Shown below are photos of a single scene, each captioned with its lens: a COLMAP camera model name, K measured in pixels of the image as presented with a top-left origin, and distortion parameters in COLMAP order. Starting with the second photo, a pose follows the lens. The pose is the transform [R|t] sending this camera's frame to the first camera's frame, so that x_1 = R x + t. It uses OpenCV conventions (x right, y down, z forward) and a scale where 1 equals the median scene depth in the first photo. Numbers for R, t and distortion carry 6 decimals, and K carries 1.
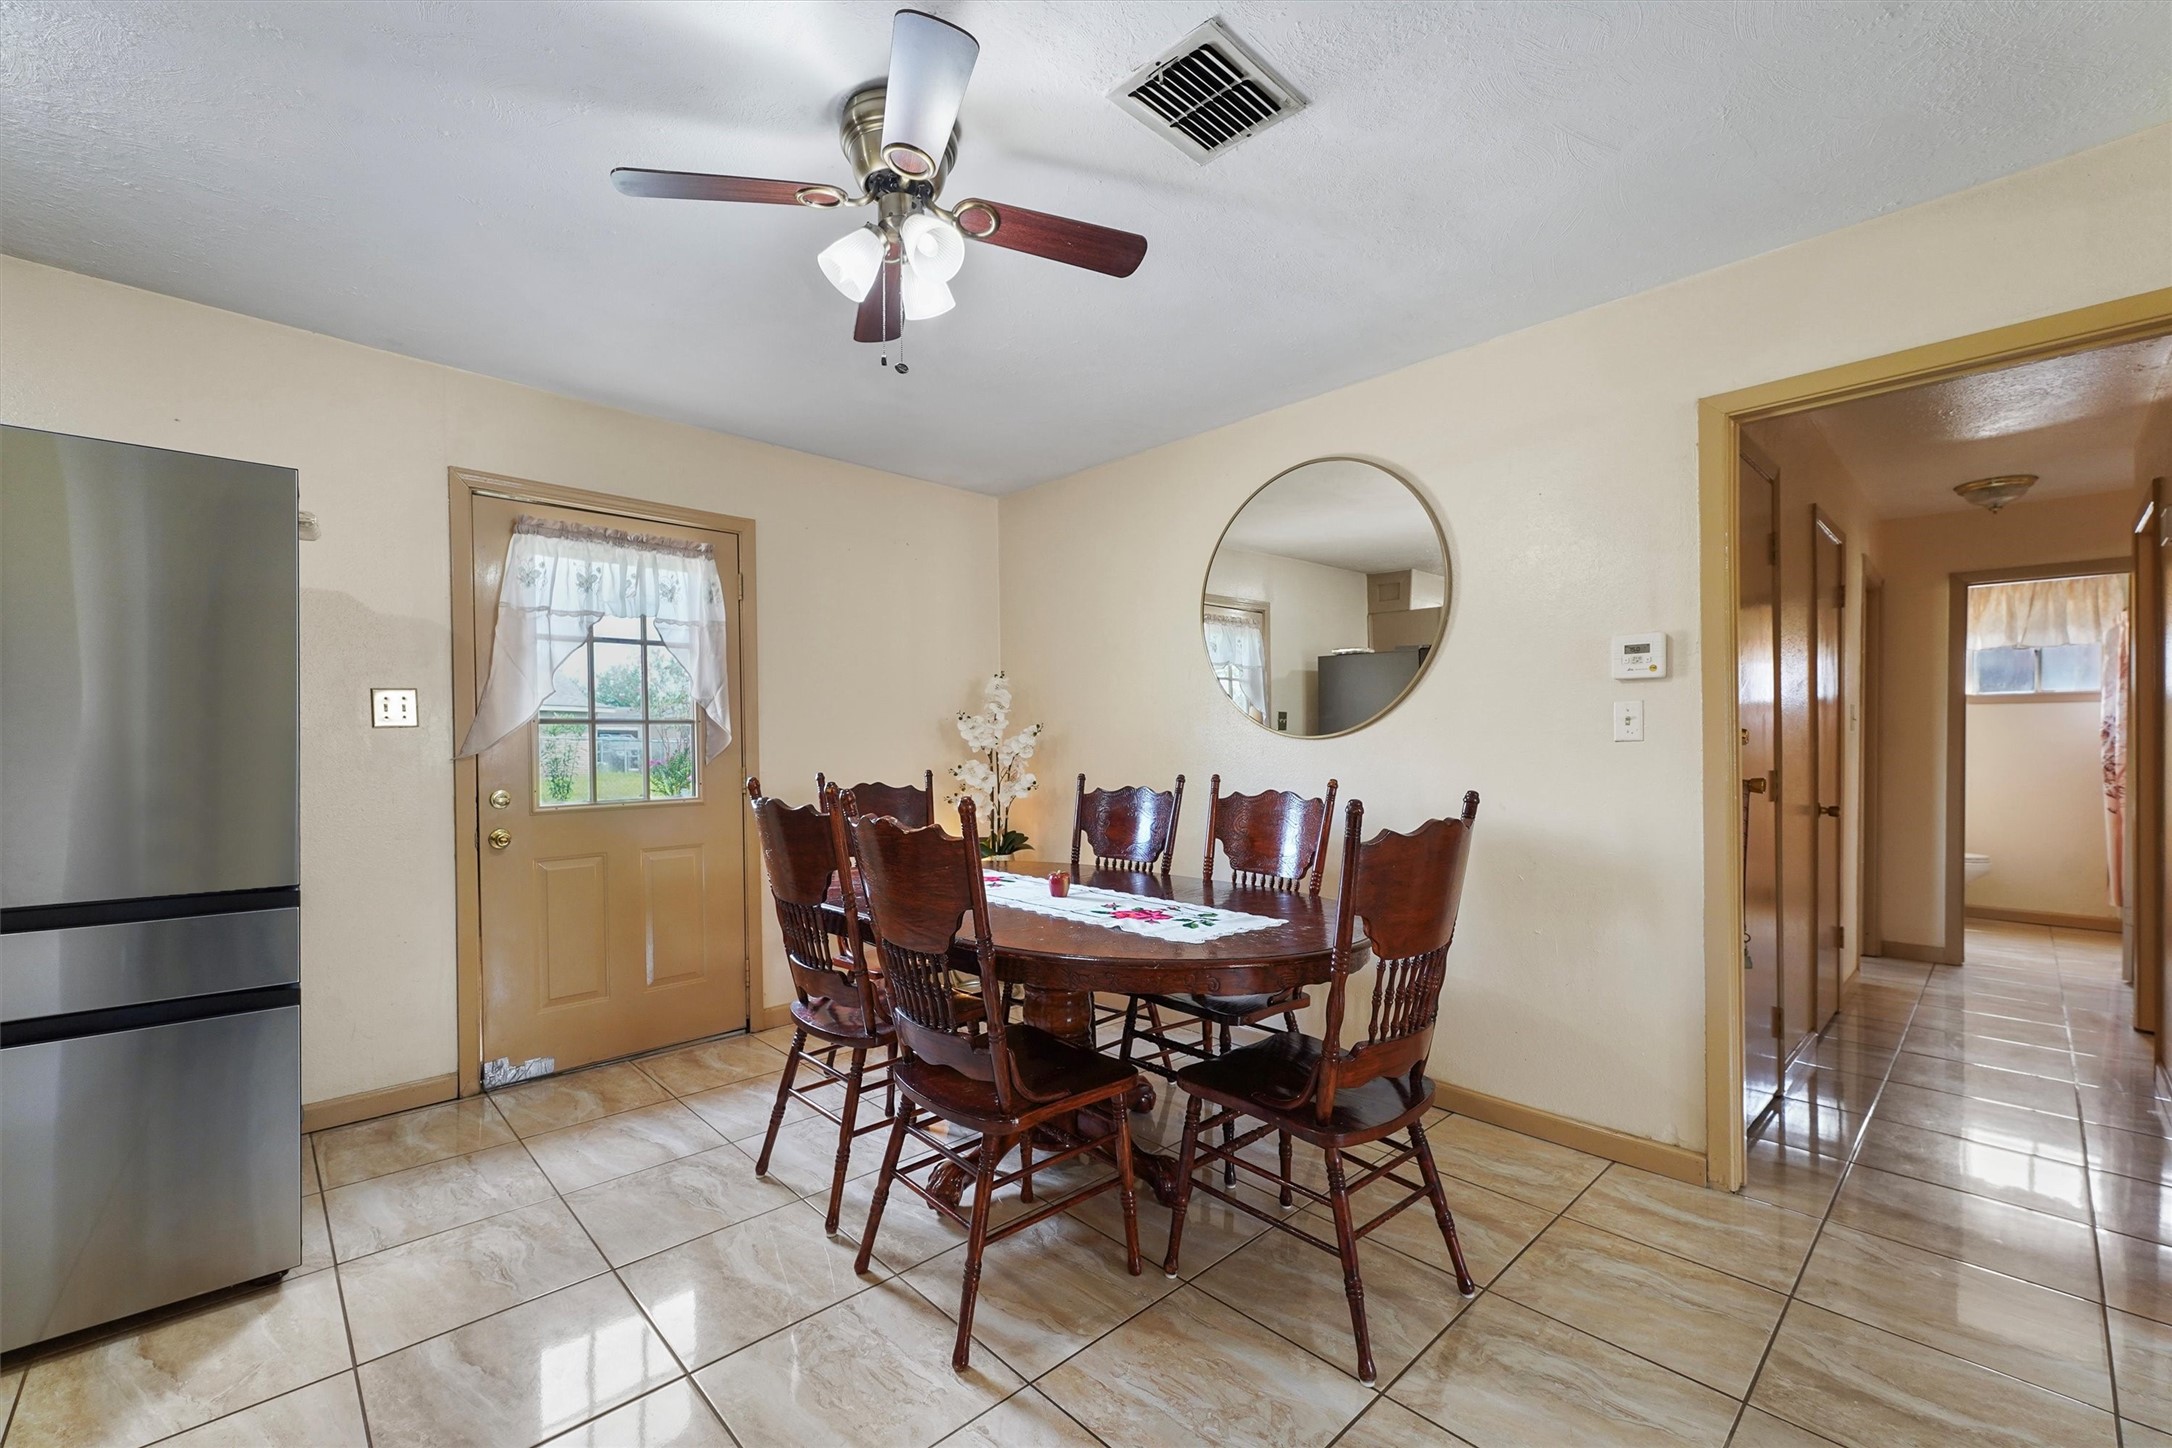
lens RADIAL K [[886.3, 0, 1044.2], [0, 886.3, 746.2], [0, 0, 1]] dist [0.001431, 0.000056]
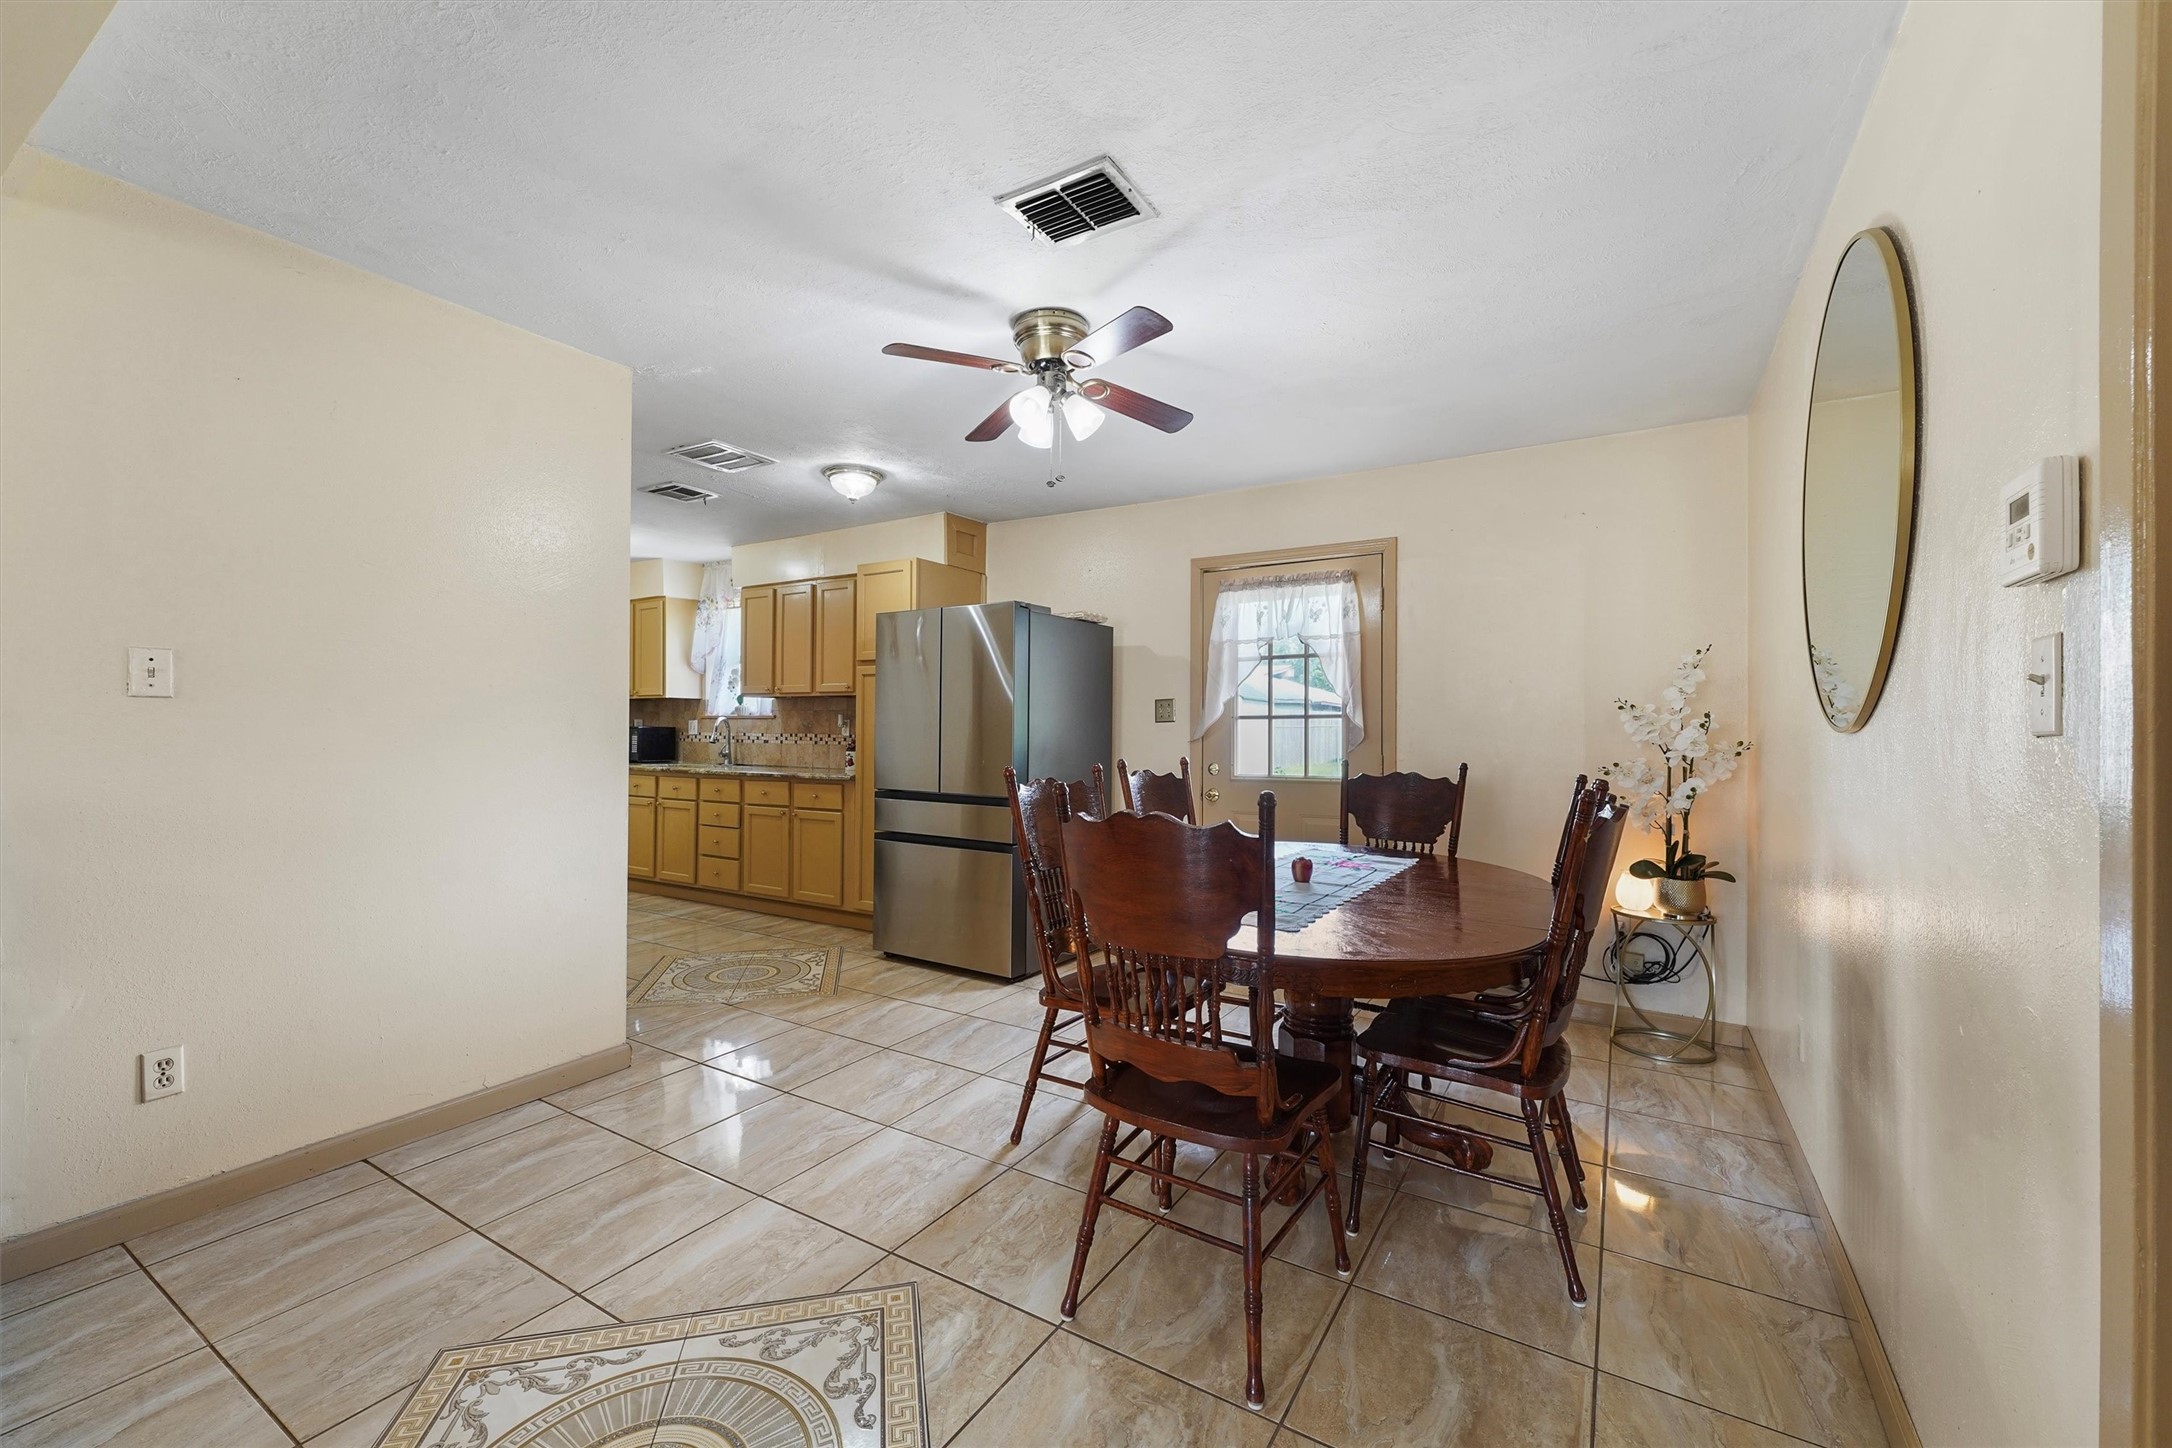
lens RADIAL K [[847.0, 0, 1084.5], [0, 847.0, 726.9], [0, 0, 1]] dist [0.000418, -0.000338]
pose [[0.281311, -0.002732, -0.959613, 0.690609], [-0.015056, 0.999860, -0.007260, 0.001234], [0.959499, 0.016490, 0.281230, 0.362408]]
